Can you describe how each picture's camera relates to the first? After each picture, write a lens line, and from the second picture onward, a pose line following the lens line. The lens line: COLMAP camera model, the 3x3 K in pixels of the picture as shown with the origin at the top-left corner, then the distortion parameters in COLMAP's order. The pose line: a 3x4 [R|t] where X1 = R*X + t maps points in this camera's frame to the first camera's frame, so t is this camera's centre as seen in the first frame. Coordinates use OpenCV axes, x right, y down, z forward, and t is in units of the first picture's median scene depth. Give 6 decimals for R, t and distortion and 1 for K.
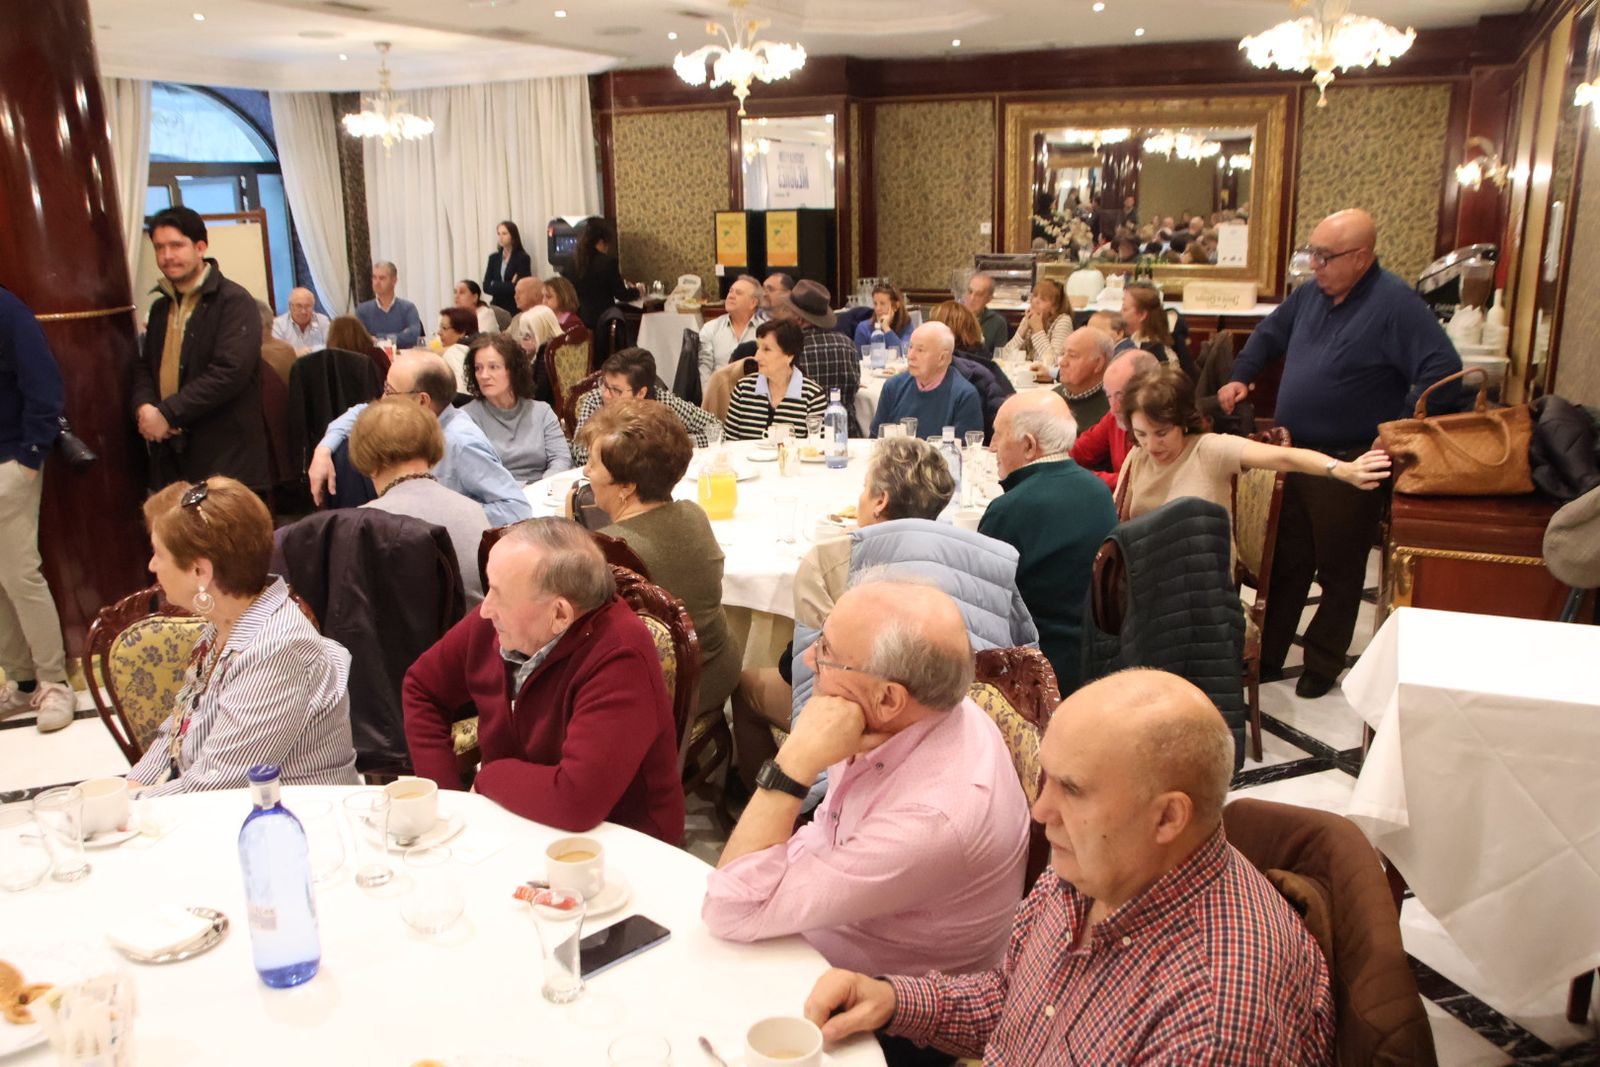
lens RADIAL K [[1294.5, 0, 807.1], [0, 1294.5, 562.9], [0, 0, 1]] dist [-0.152871, 0.146652]
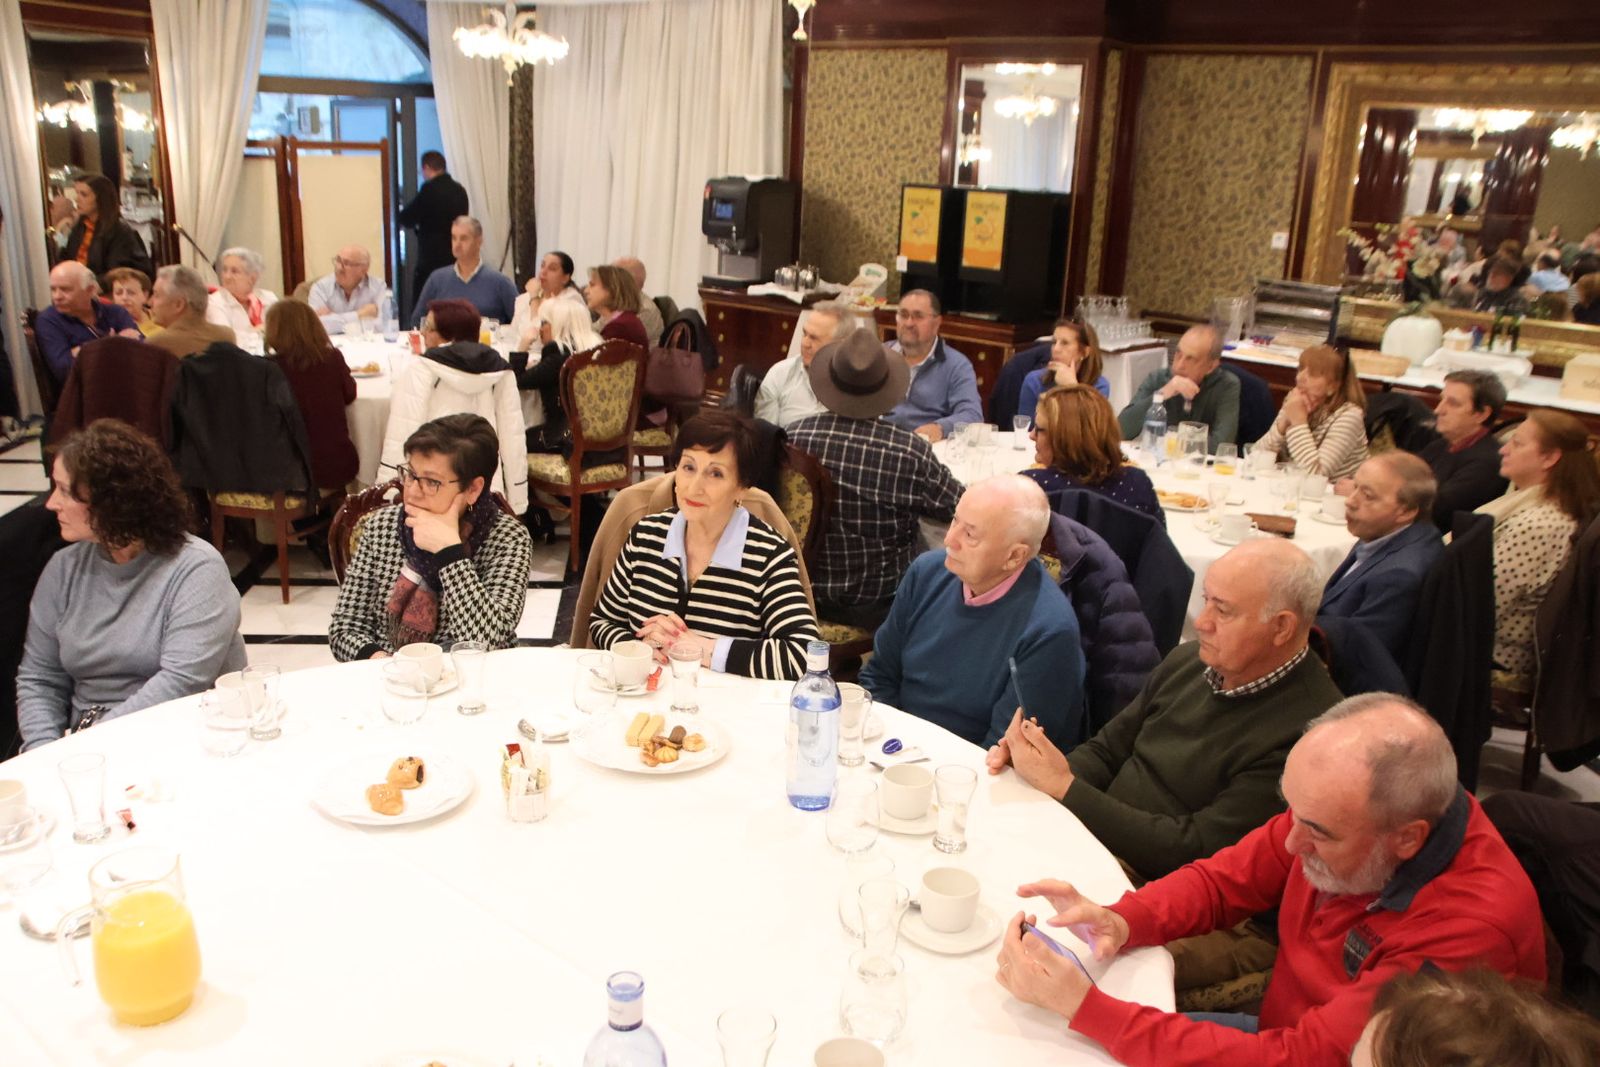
lens RADIAL K [[1294.5, 0, 807.1], [0, 1294.5, 562.9], [0, 0, 1]] dist [-0.152871, 0.146652]
pose [[0.961099, 0.142986, -0.236313, 0.078359], [-0.134793, 0.989583, 0.050558, -0.084634], [0.241080, -0.016738, 0.970361, 0.254860]]
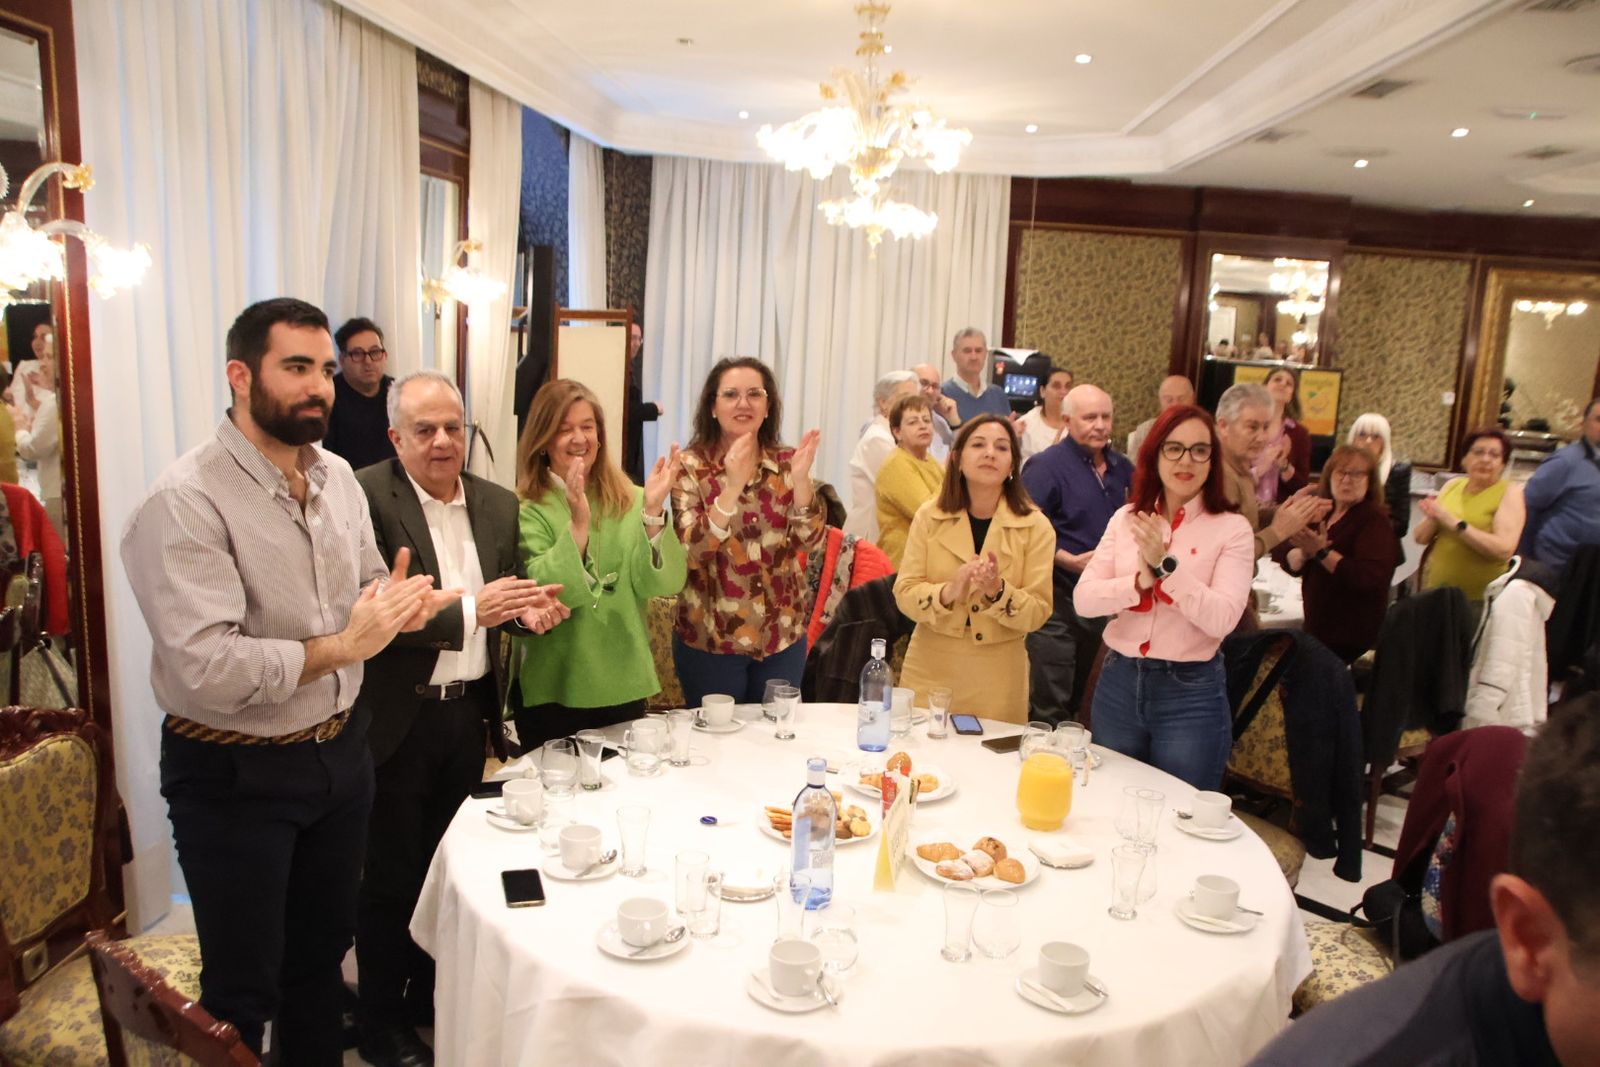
lens RADIAL K [[1294.5, 0, 807.1], [0, 1294.5, 562.9], [0, 0, 1]] dist [-0.152871, 0.146652]
pose [[0.941709, 0.003037, 0.336414, -0.597246], [0.020391, 0.997606, -0.066086, -0.091616], [-0.335809, 0.069094, 0.939393, 0.308874]]
